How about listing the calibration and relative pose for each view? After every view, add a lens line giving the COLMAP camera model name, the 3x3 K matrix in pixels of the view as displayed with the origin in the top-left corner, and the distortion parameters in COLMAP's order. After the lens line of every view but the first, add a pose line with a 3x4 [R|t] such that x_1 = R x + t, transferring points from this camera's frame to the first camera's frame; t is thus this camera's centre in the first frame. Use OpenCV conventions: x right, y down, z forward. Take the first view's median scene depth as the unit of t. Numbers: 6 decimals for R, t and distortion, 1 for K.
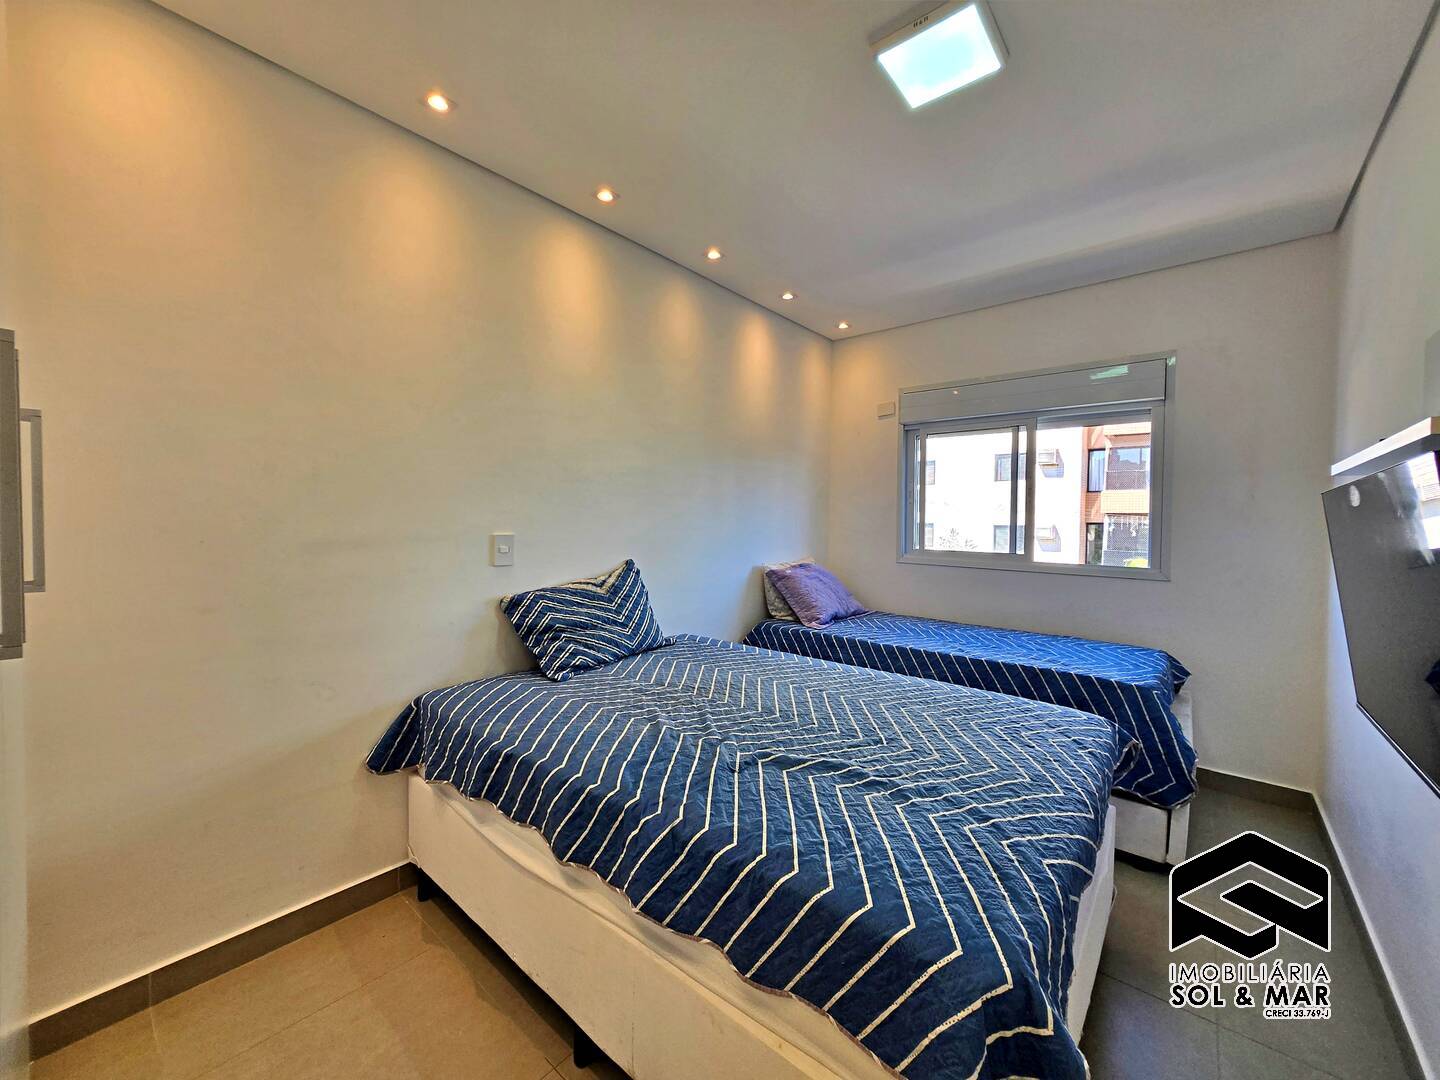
lens RADIAL K [[567.7, 0, 716.6], [0, 567.7, 532.0], [0, 0, 1]] dist [0.001263, -0.000766]
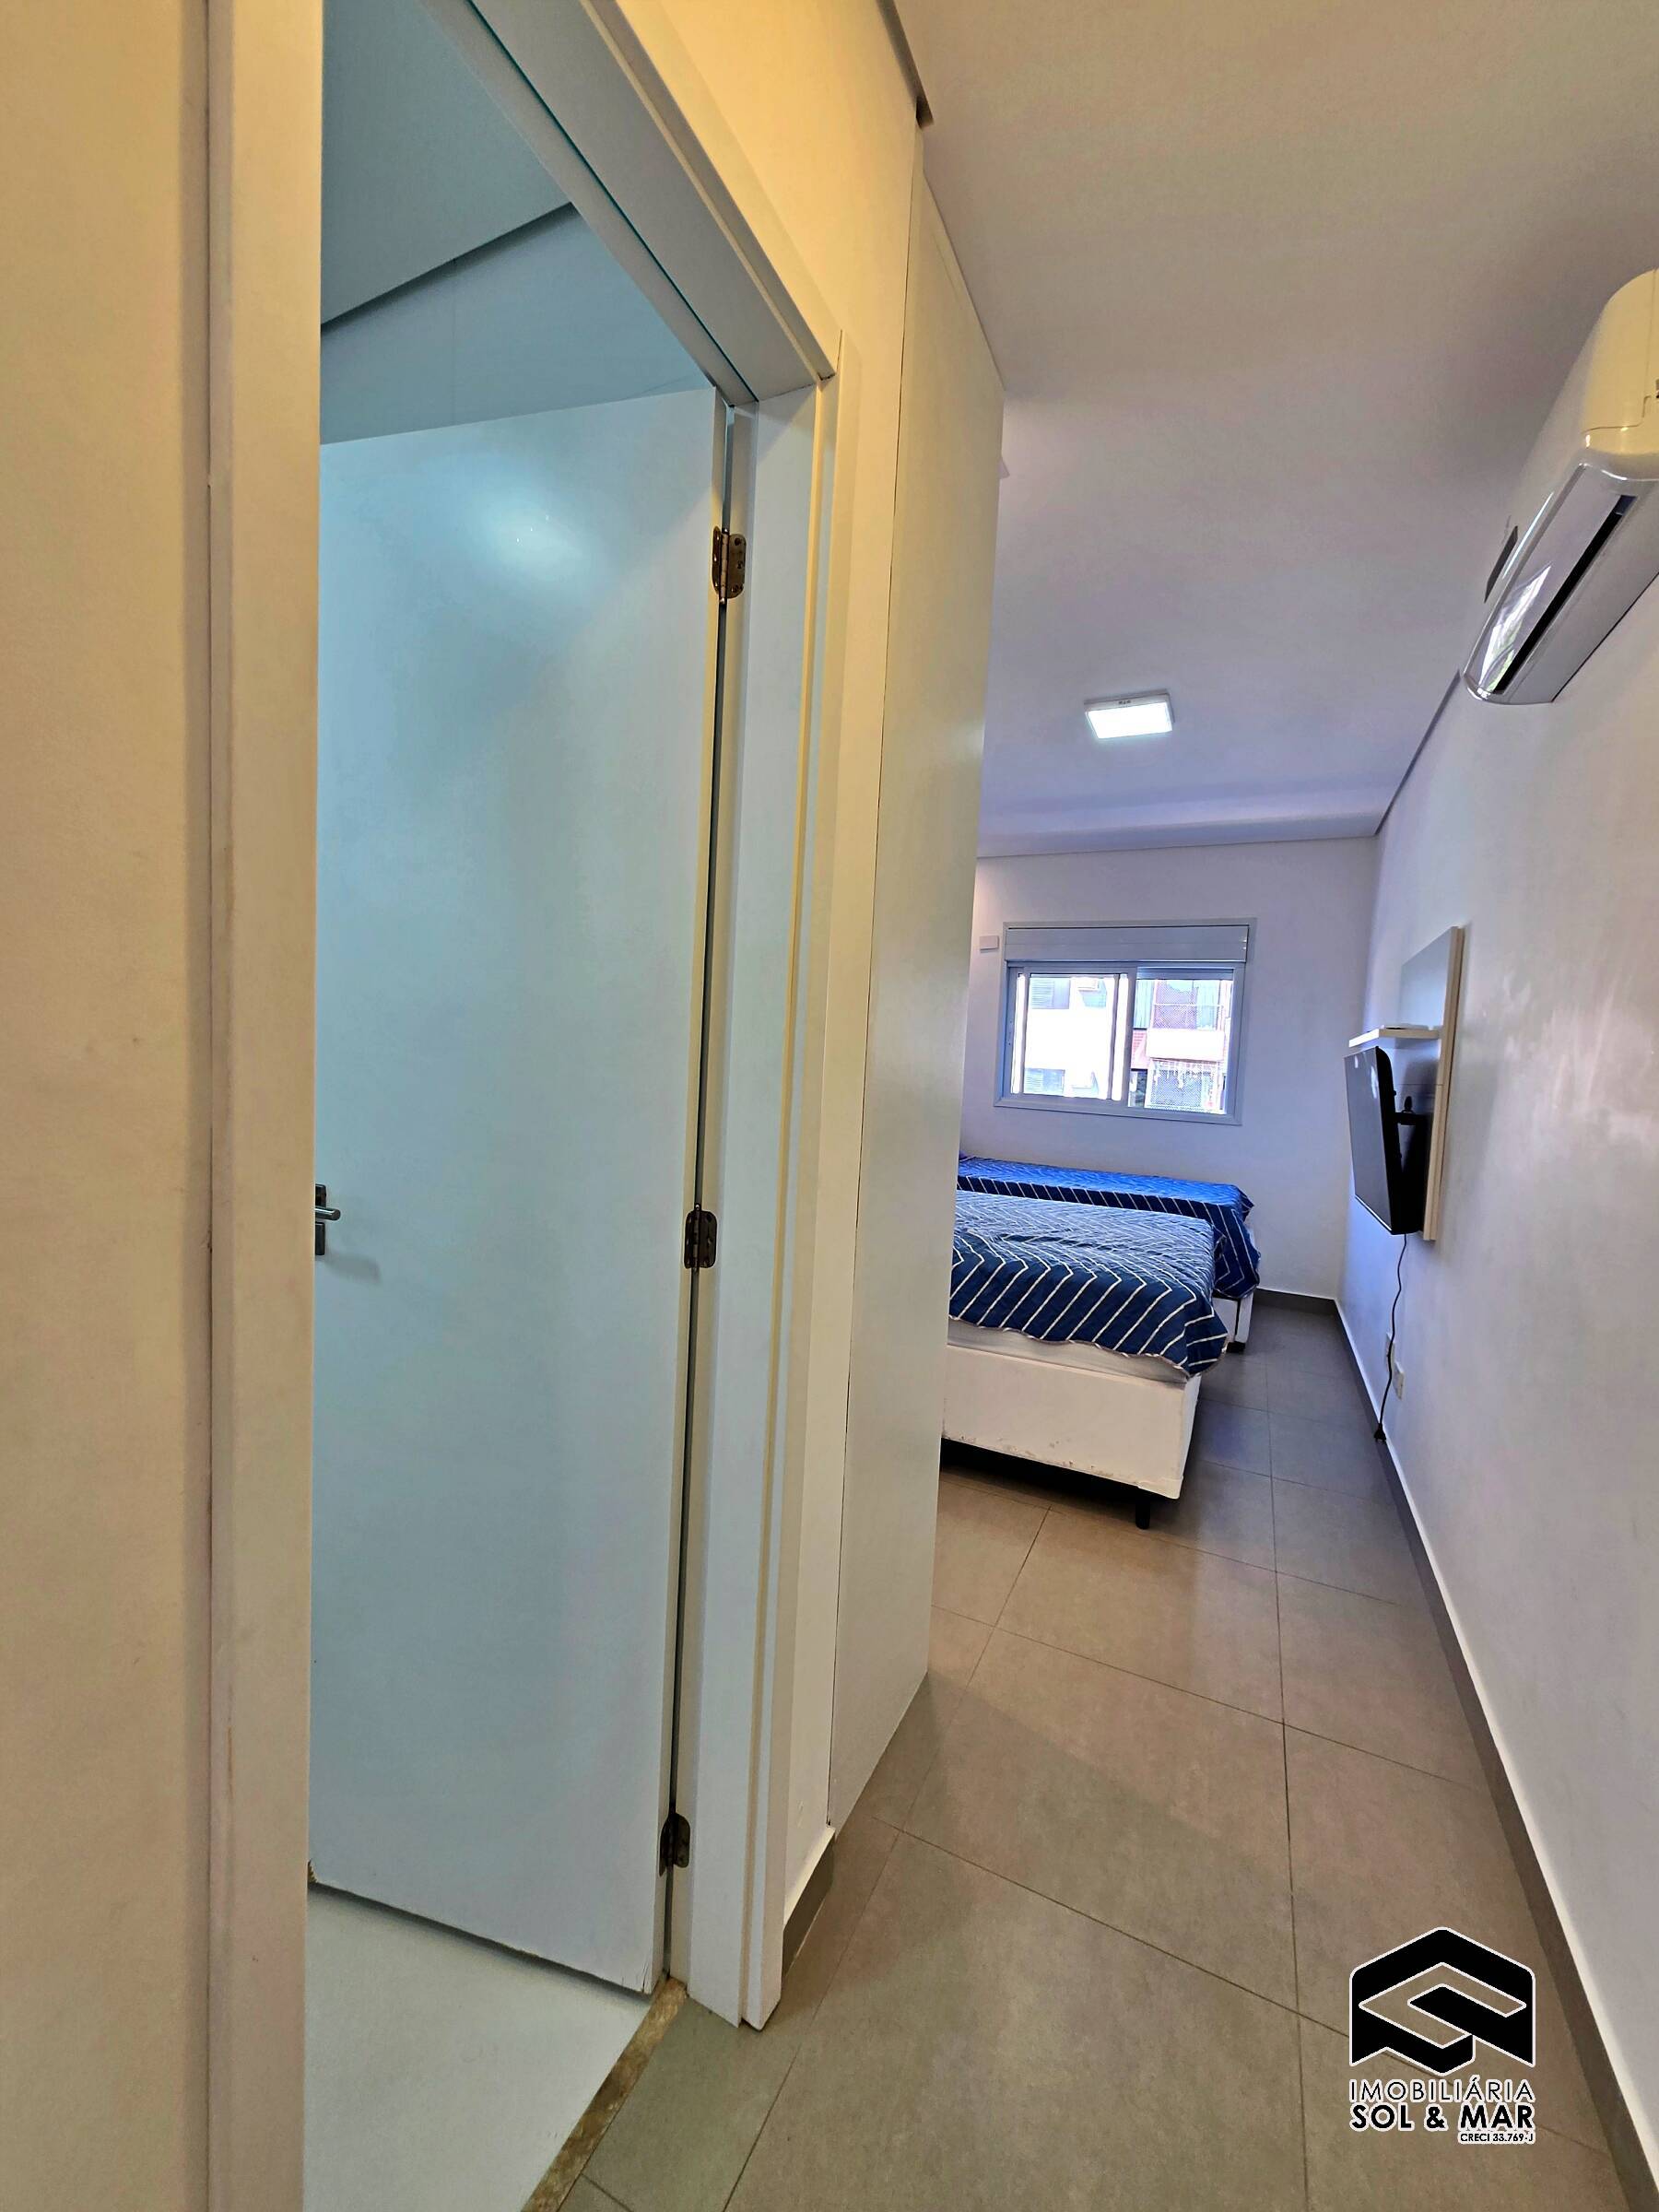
lens RADIAL K [[872.0, 0, 830.2], [0, 872.0, 1109.4], [0, 0, 1]] dist [0.001263, -0.000766]
pose [[0.966479, 0.018480, 0.256080, -0.482488], [-0.030426, 0.998622, 0.042765, 0.006400], [-0.254936, -0.049123, 0.965709, -0.511419]]
